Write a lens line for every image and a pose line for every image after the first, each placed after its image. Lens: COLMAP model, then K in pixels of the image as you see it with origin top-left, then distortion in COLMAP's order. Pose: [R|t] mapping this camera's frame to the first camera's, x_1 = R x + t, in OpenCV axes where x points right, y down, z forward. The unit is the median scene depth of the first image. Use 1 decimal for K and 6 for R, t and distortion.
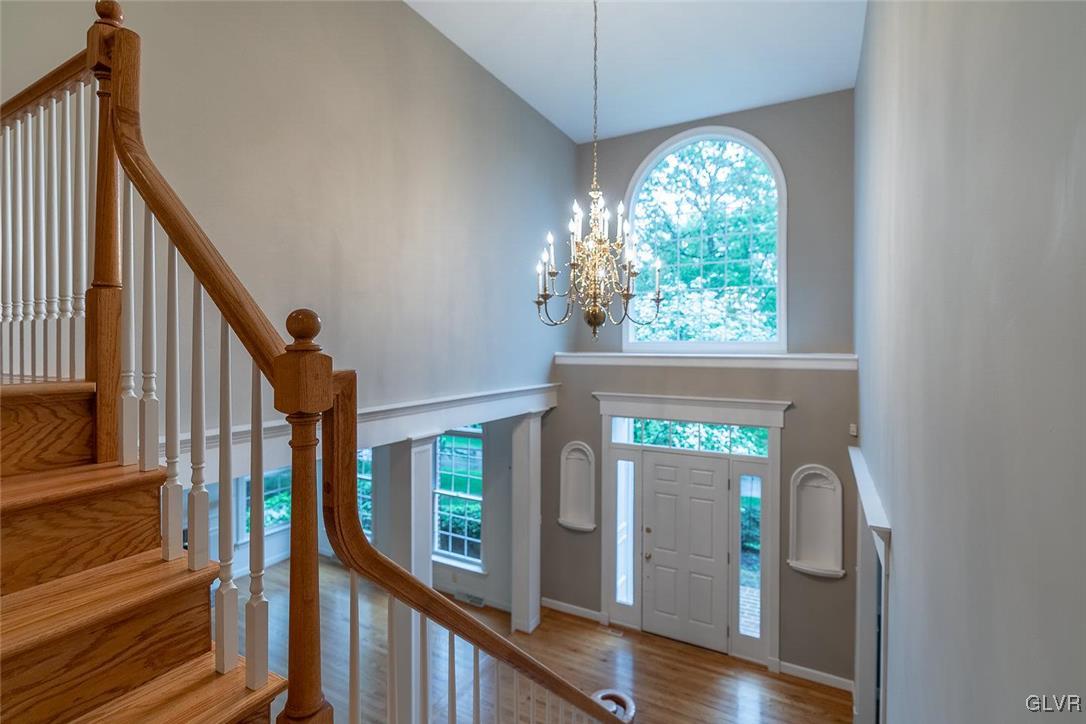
lens RADIAL K [[509.7, 0, 543.5], [0, 509.7, 343.2], [0, 0, 1]] dist [-0.019335, -0.000174]
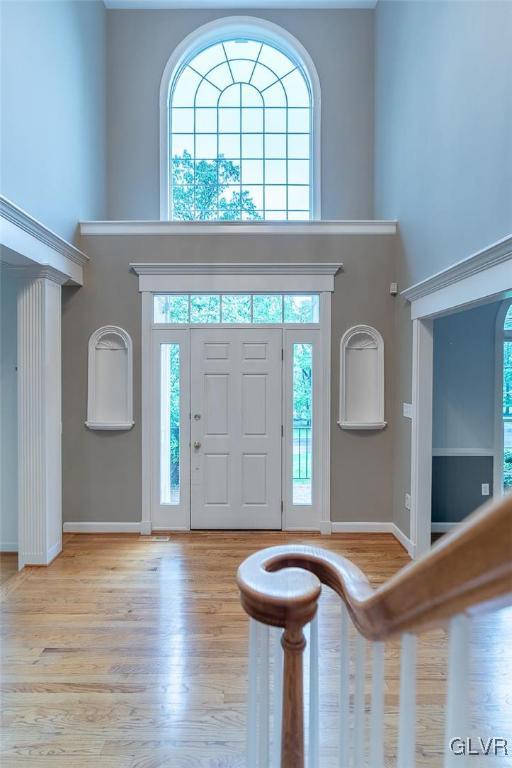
lens RADIAL K [[349.0, 0, 251.5], [0, 349.0, 380.6], [0, 0, 1]] dist [-0.004258, -0.000119]
pose [[0.874627, -0.007248, 0.484742, -0.010026], [-0.000844, 0.999864, 0.016474, 0.289460], [-0.484796, -0.014818, 0.874502, 0.403994]]
